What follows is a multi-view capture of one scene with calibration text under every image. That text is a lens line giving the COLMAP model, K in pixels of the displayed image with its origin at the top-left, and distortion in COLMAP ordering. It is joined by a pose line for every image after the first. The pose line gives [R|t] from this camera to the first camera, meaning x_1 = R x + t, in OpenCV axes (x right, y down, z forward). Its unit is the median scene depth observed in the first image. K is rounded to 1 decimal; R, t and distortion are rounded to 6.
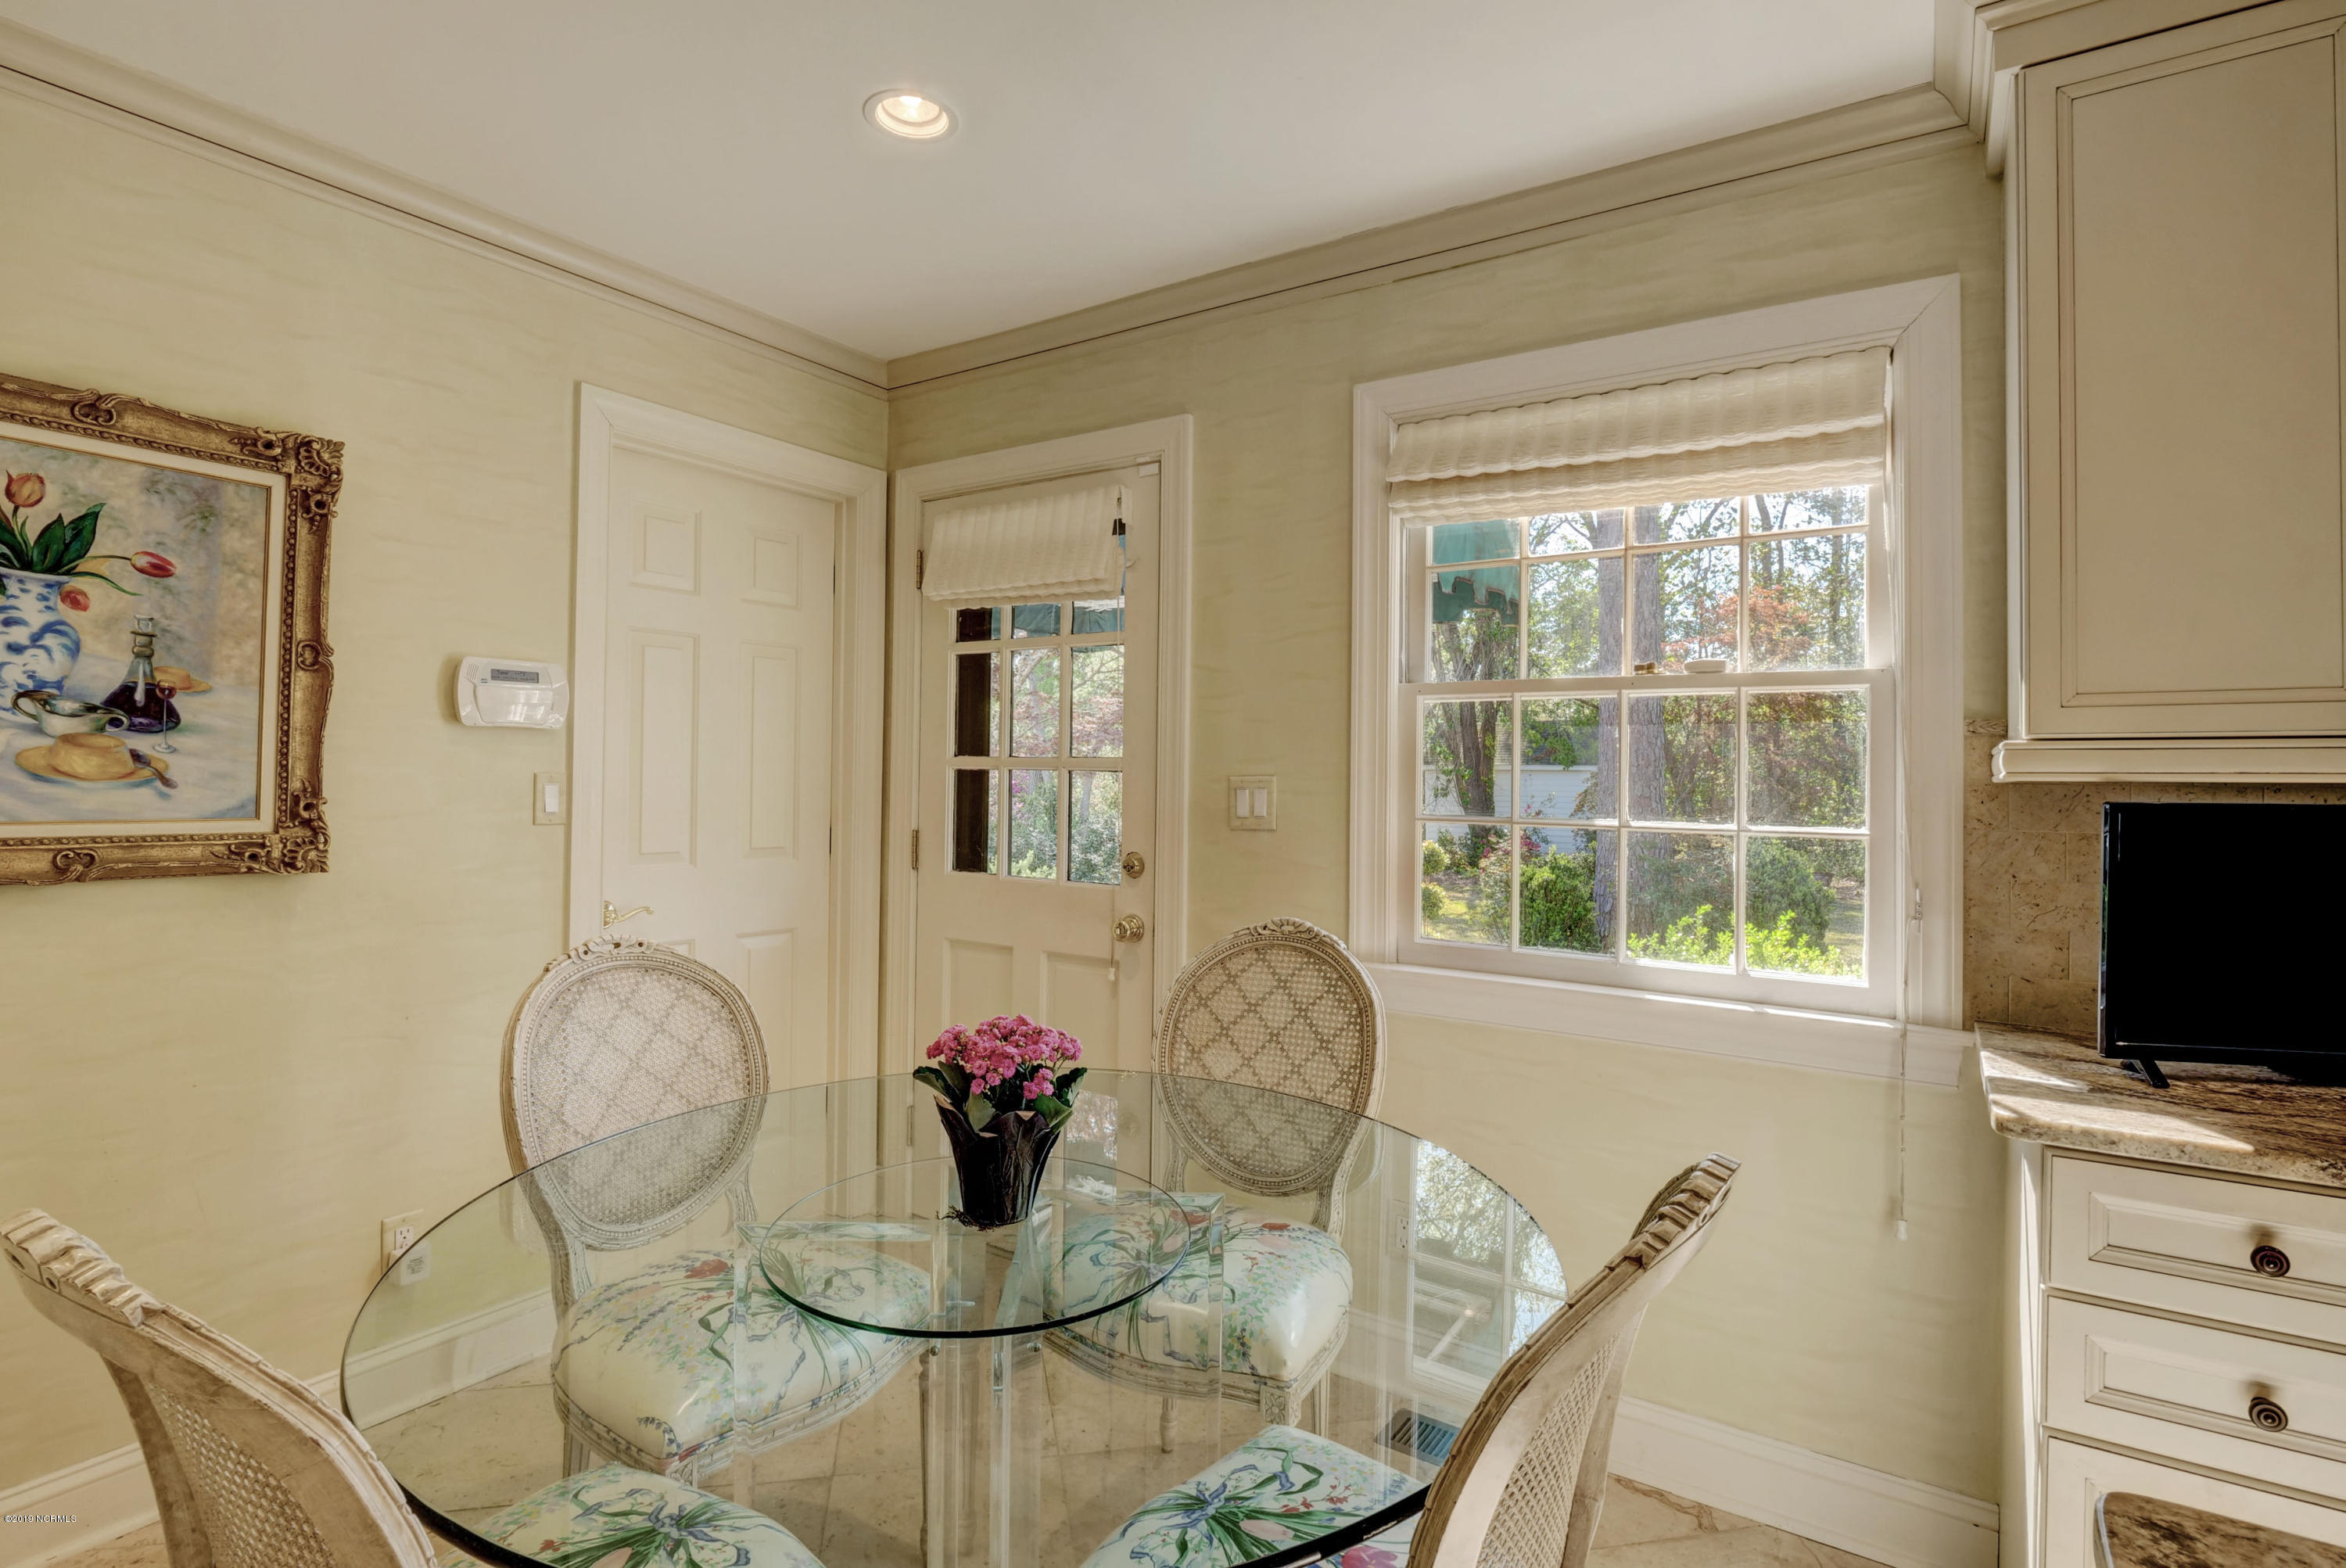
lens RADIAL K [[1138.7, 0, 1172.5], [0, 1138.7, 768.6], [0, 0, 1]] dist [-0.014487, -0.000643]
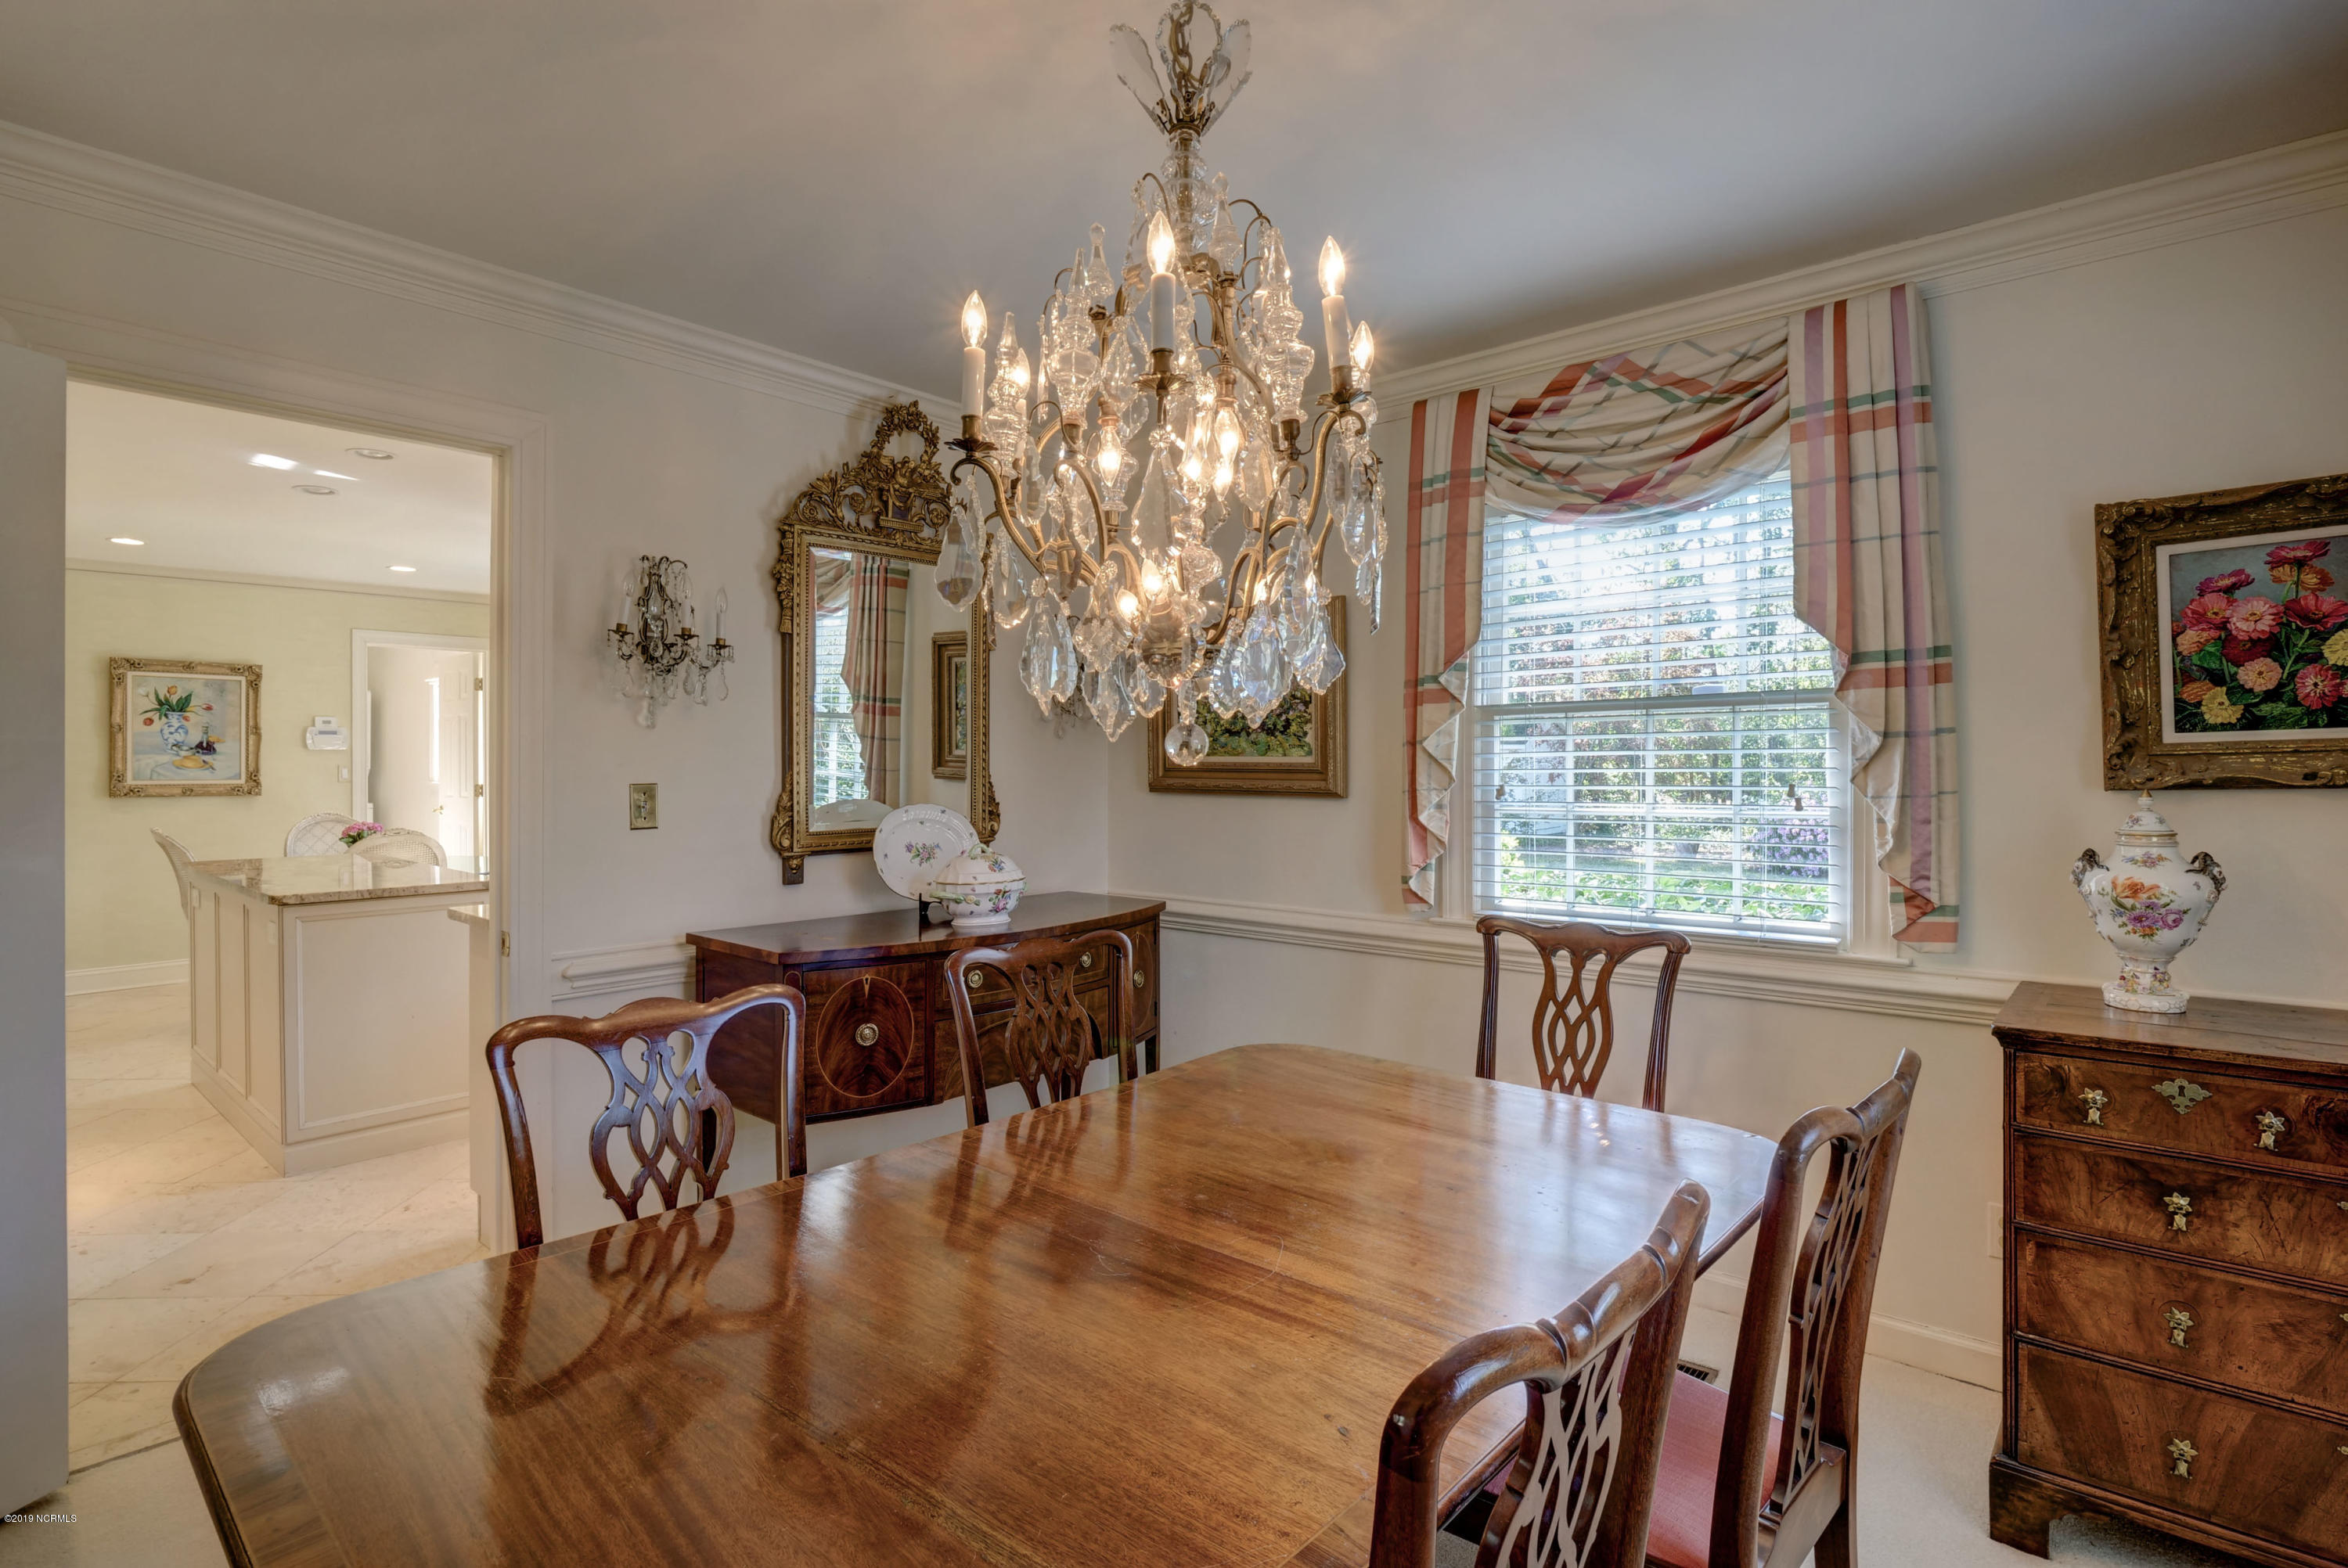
lens RADIAL K [[1139.5, 0, 1175.0], [0, 1139.5, 769.1], [0, 0, 1]] dist [-0.014487, -0.000643]
pose [[0.992138, -0.012356, -0.124537, 2.414191], [0.014353, 0.999782, 0.015146, 0.002620], [0.124323, -0.016815, 0.992099, -2.024747]]
